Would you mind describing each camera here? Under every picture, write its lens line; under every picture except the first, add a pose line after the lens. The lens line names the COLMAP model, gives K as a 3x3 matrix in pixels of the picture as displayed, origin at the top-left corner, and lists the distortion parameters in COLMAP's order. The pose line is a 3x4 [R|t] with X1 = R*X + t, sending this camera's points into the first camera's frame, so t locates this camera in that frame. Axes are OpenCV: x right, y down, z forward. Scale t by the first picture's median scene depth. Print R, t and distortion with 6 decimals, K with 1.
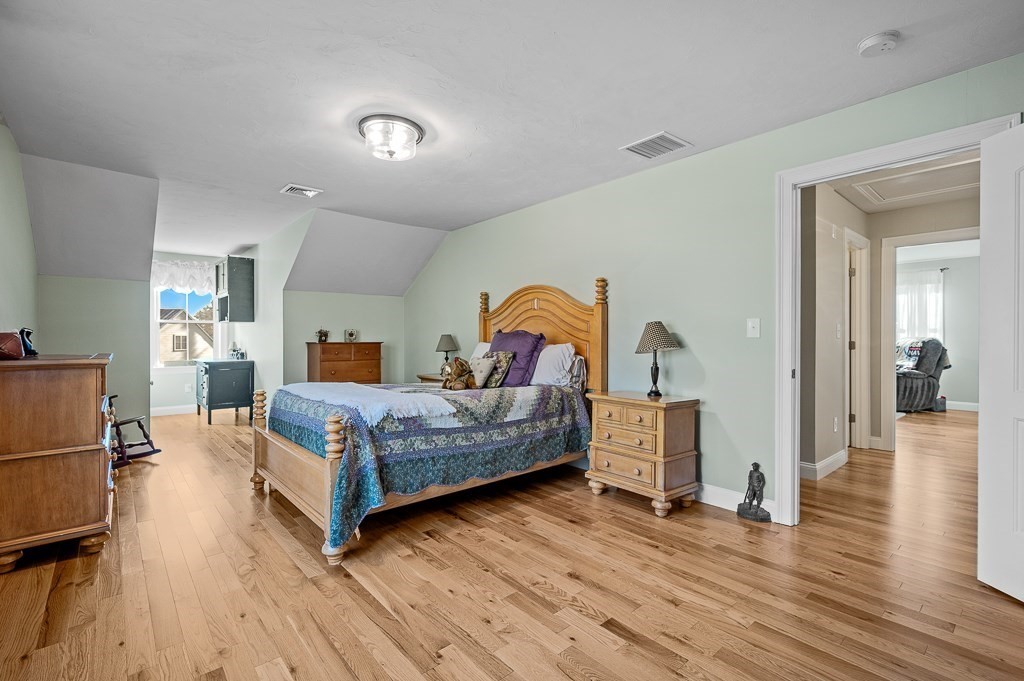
lens RADIAL K [[465.2, 0, 512.8], [0, 465.2, 341.7], [0, 0, 1]] dist [0.001162, -0.001024]
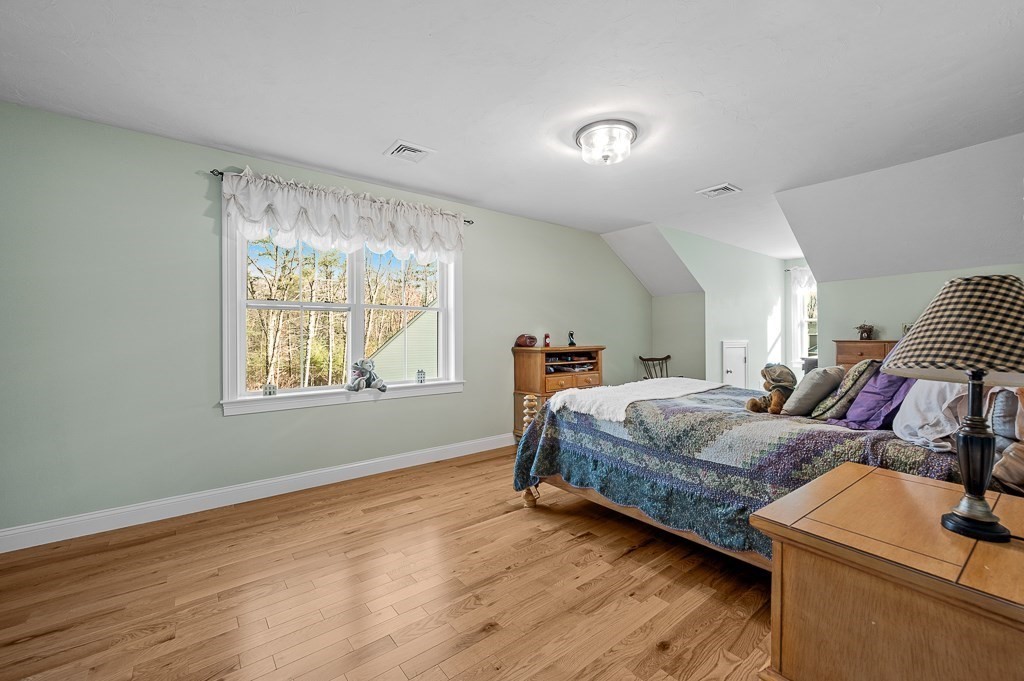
lens RADIAL K [[418.1, 0, 510.8], [0, 418.1, 335.7], [0, 0, 1]] dist [-0.000213, -0.000305]
pose [[-0.050371, -0.002764, -0.998727, 0.621021], [-0.002945, 0.999992, -0.002619, -0.005960], [0.998726, 0.002809, -0.050379, 0.770188]]
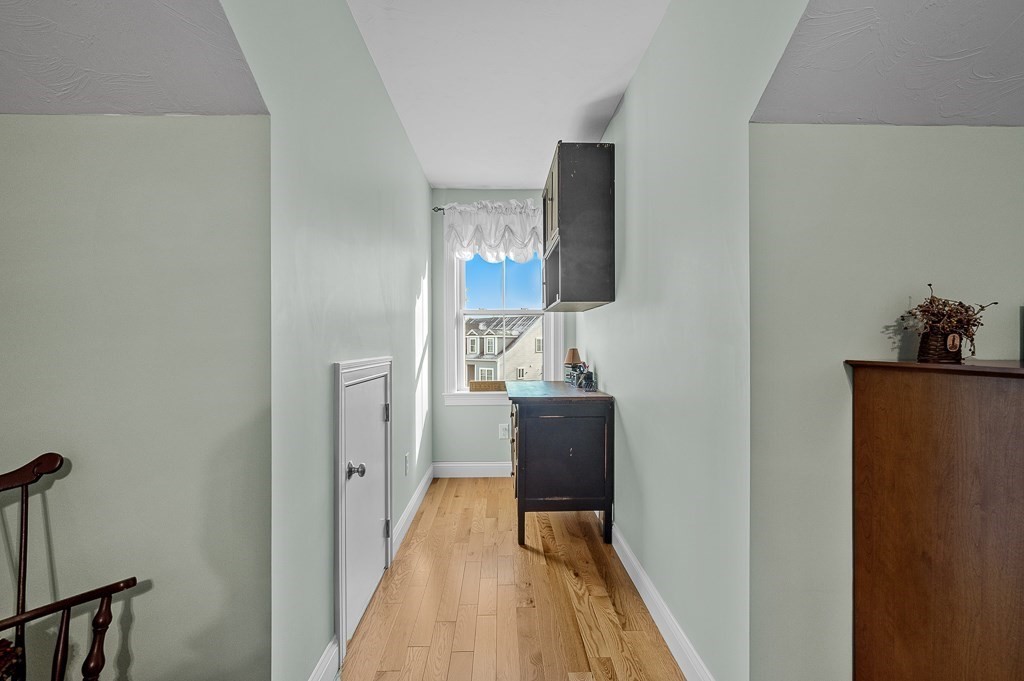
lens RADIAL K [[465.2, 0, 511.8], [0, 465.2, 339.2], [0, 0, 1]] dist [0.001162, -0.001024]
pose [[0.768890, -0.004304, -0.639367, -0.766399], [-0.002929, 0.999943, -0.010254, -0.011228], [0.639374, 0.009757, 0.768834, 1.324278]]
